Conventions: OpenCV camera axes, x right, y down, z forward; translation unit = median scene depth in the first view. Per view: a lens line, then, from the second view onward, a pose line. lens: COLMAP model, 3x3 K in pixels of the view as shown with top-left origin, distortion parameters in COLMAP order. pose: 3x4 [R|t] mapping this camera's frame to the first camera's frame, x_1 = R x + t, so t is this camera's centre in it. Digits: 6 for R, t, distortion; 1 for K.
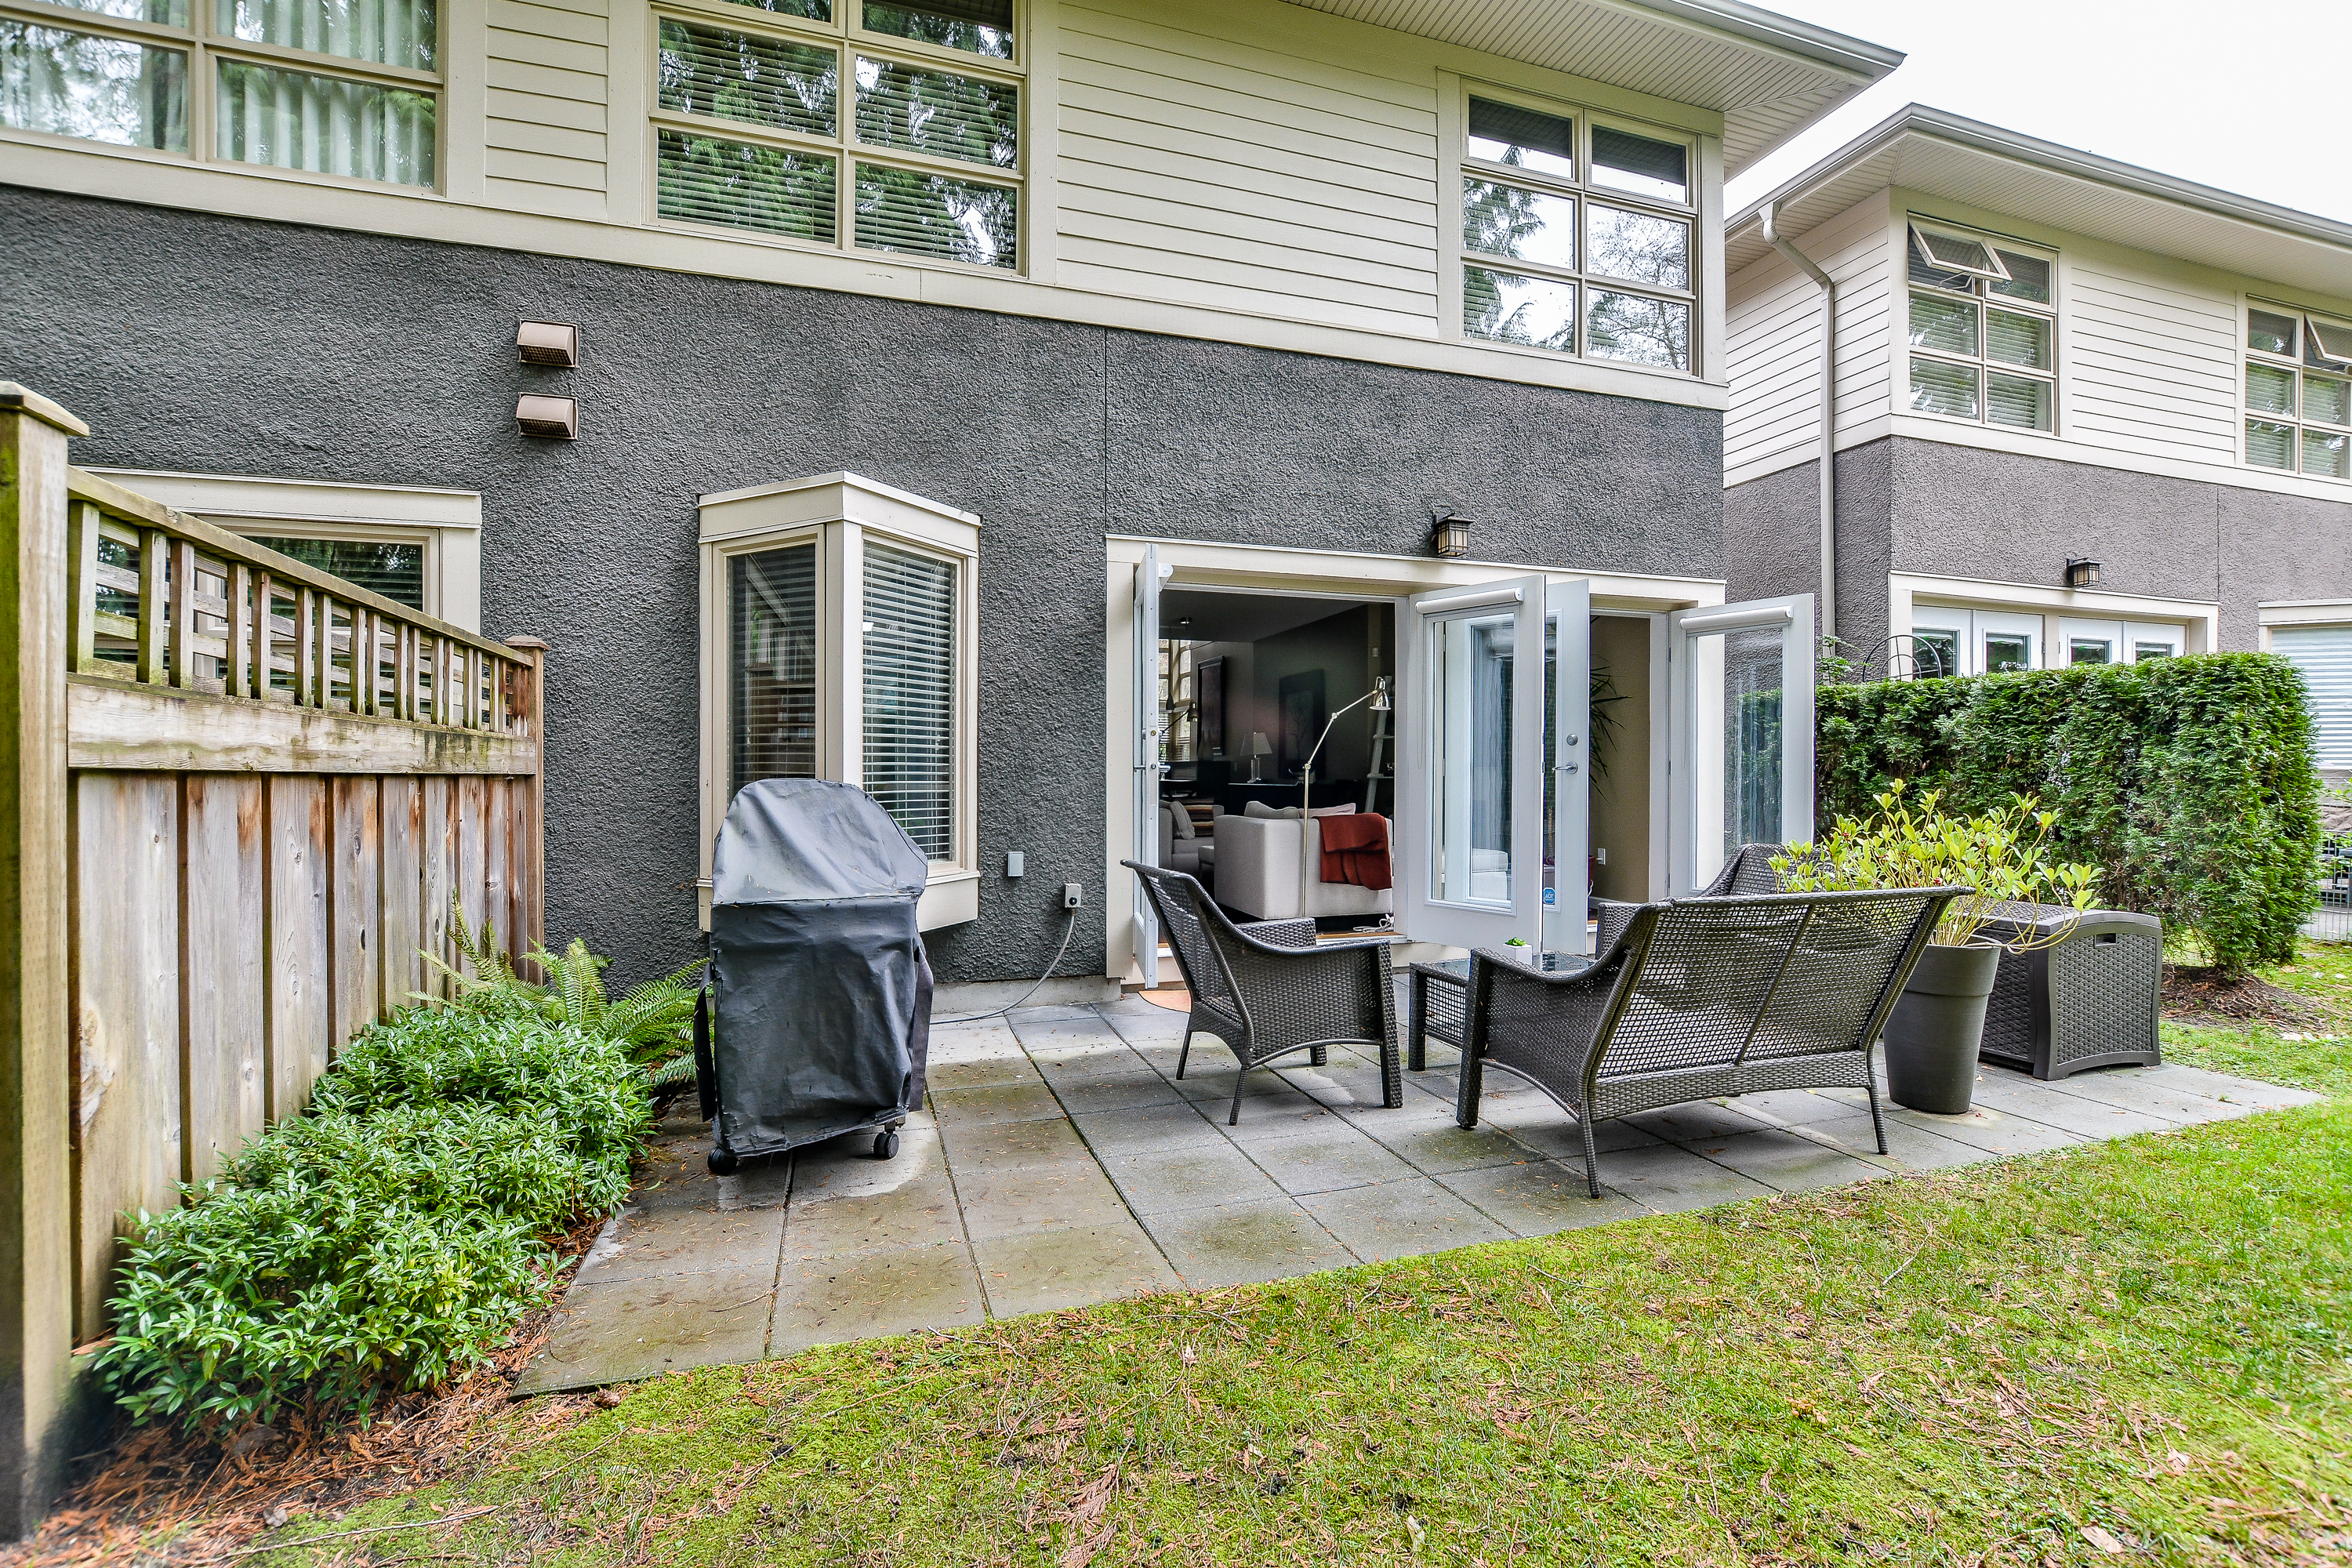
lens RADIAL K [[1047.1, 0, 1190.1], [0, 1047.1, 792.6], [0, 0, 1]] dist [-0.013732, -0.000072]
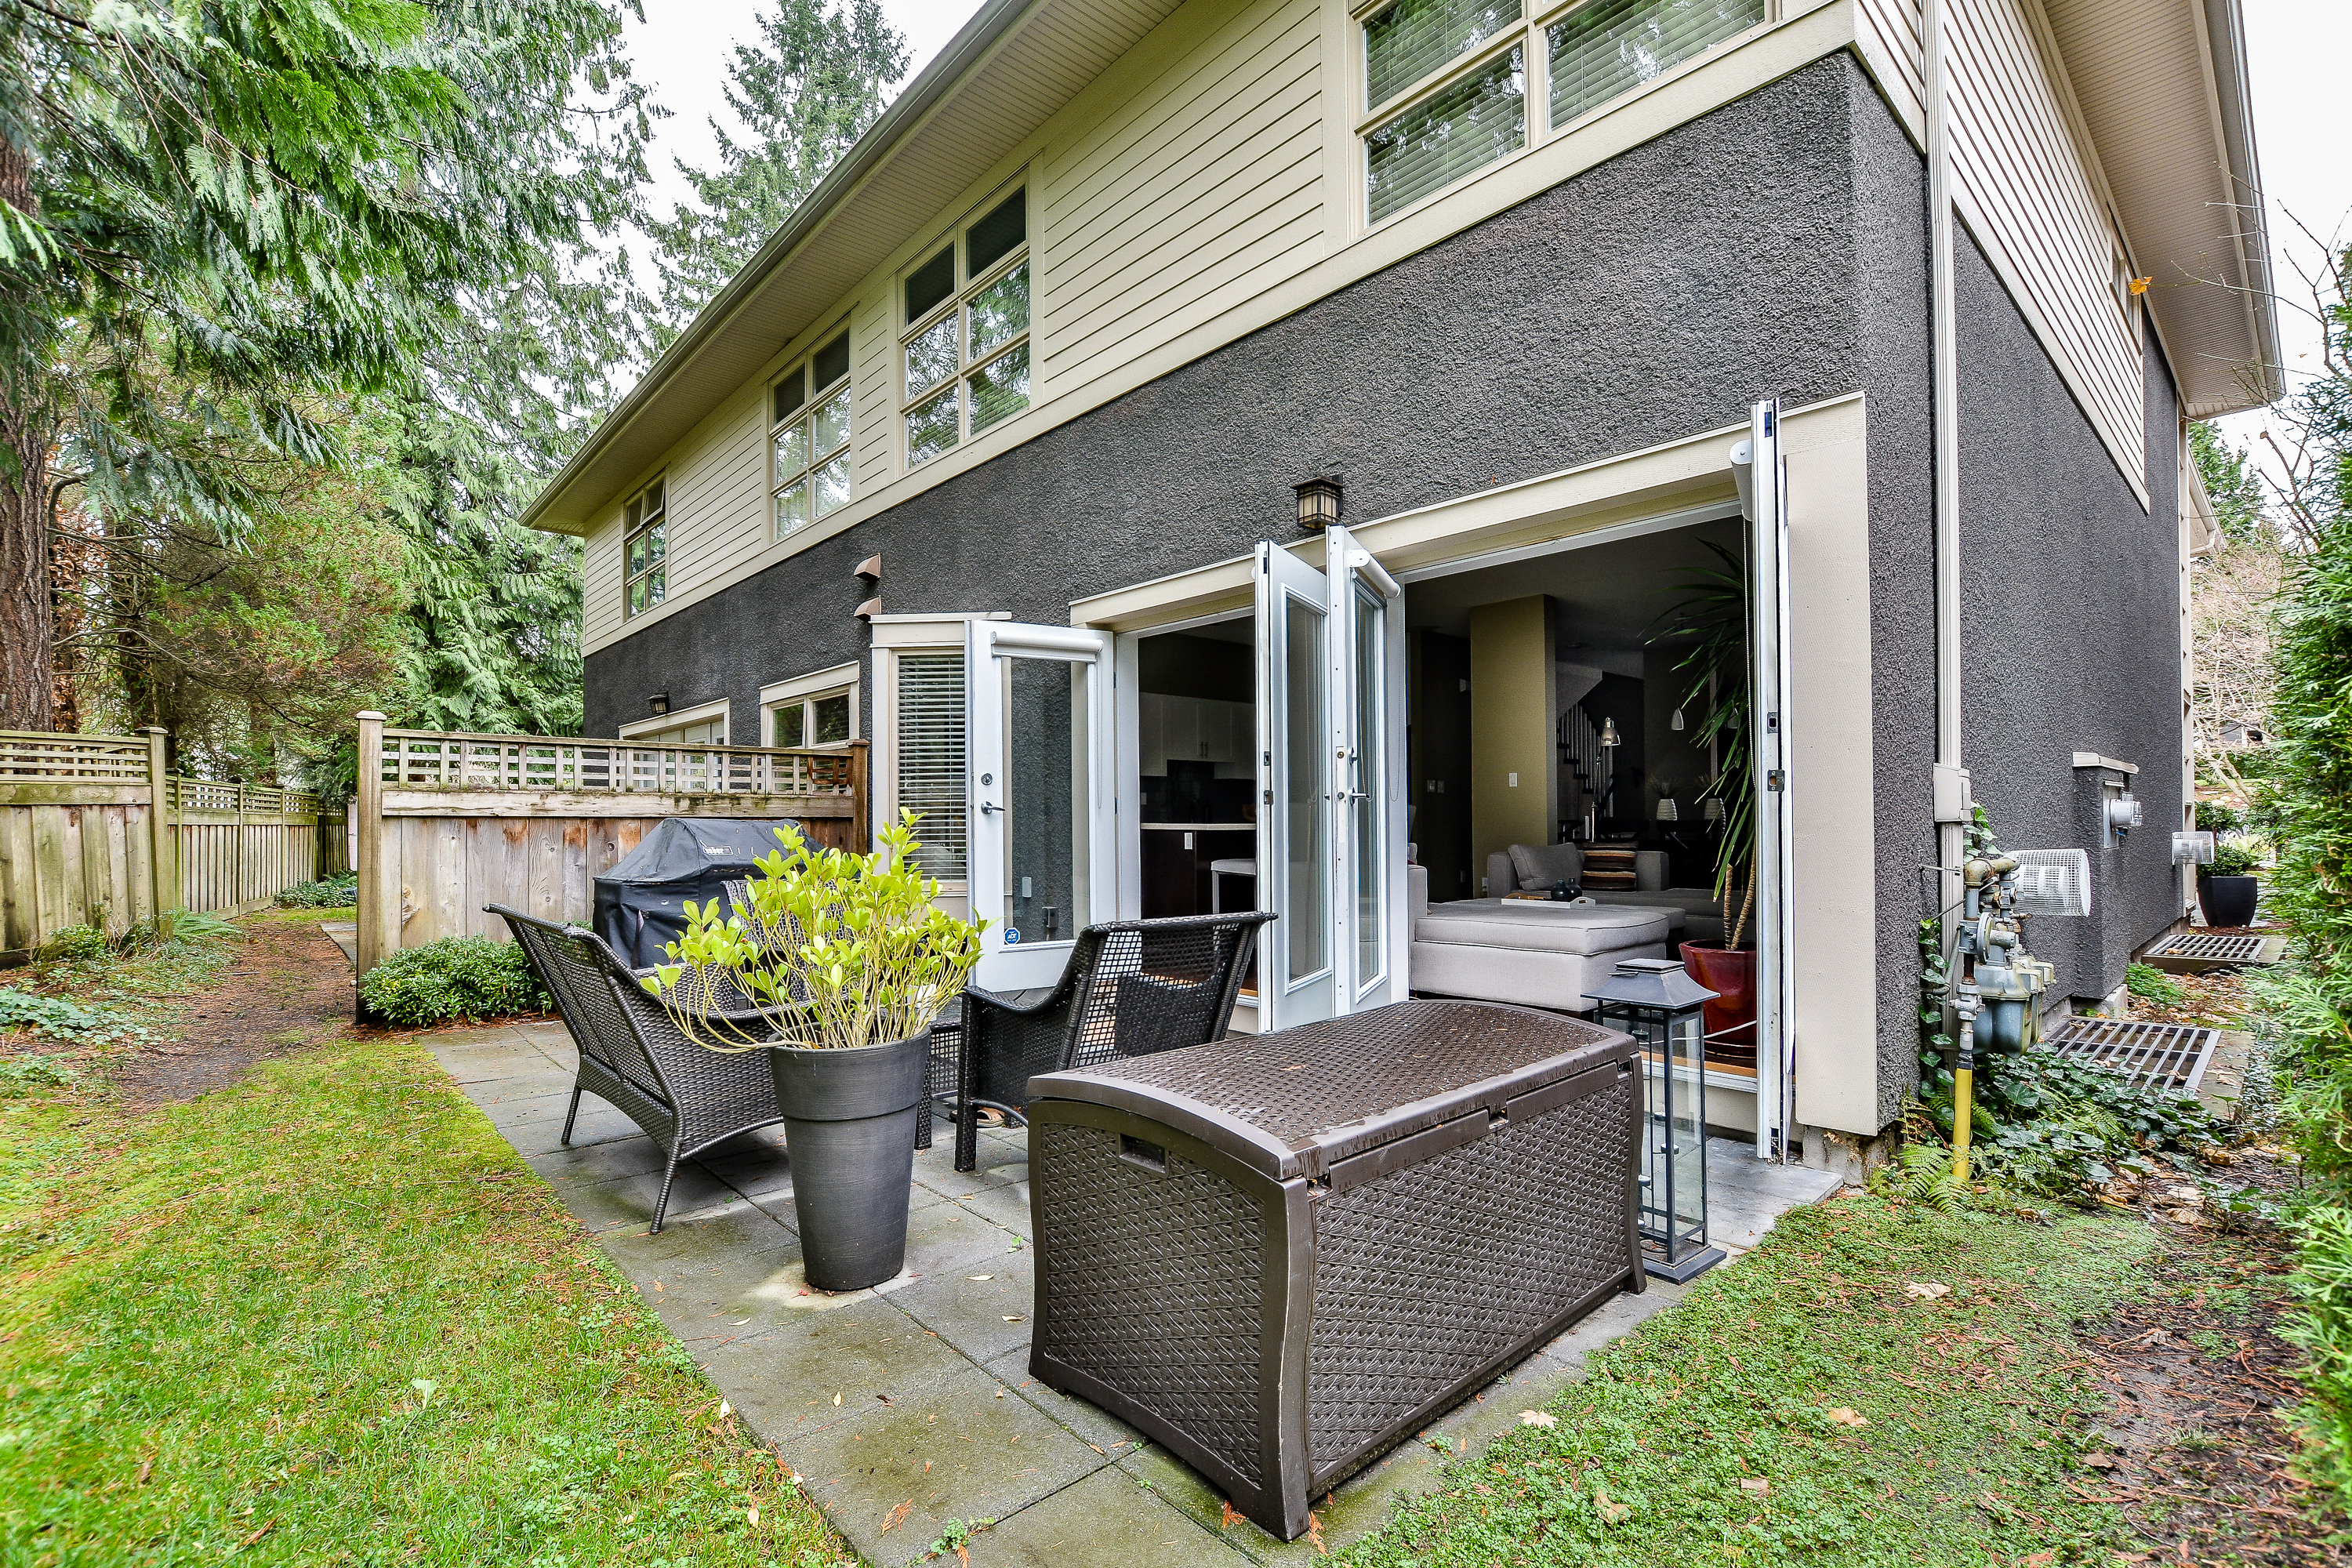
lens RADIAL K [[1061.3, 0, 1175.8], [0, 1061.3, 825.3], [0, 0, 1]] dist [-0.001640, -0.000103]
pose [[0.412417, -0.009809, -0.910942, 1.045474], [-0.011767, 0.999801, -0.016093, 0.013231], [0.910919, 0.017356, 0.412220, 0.648886]]
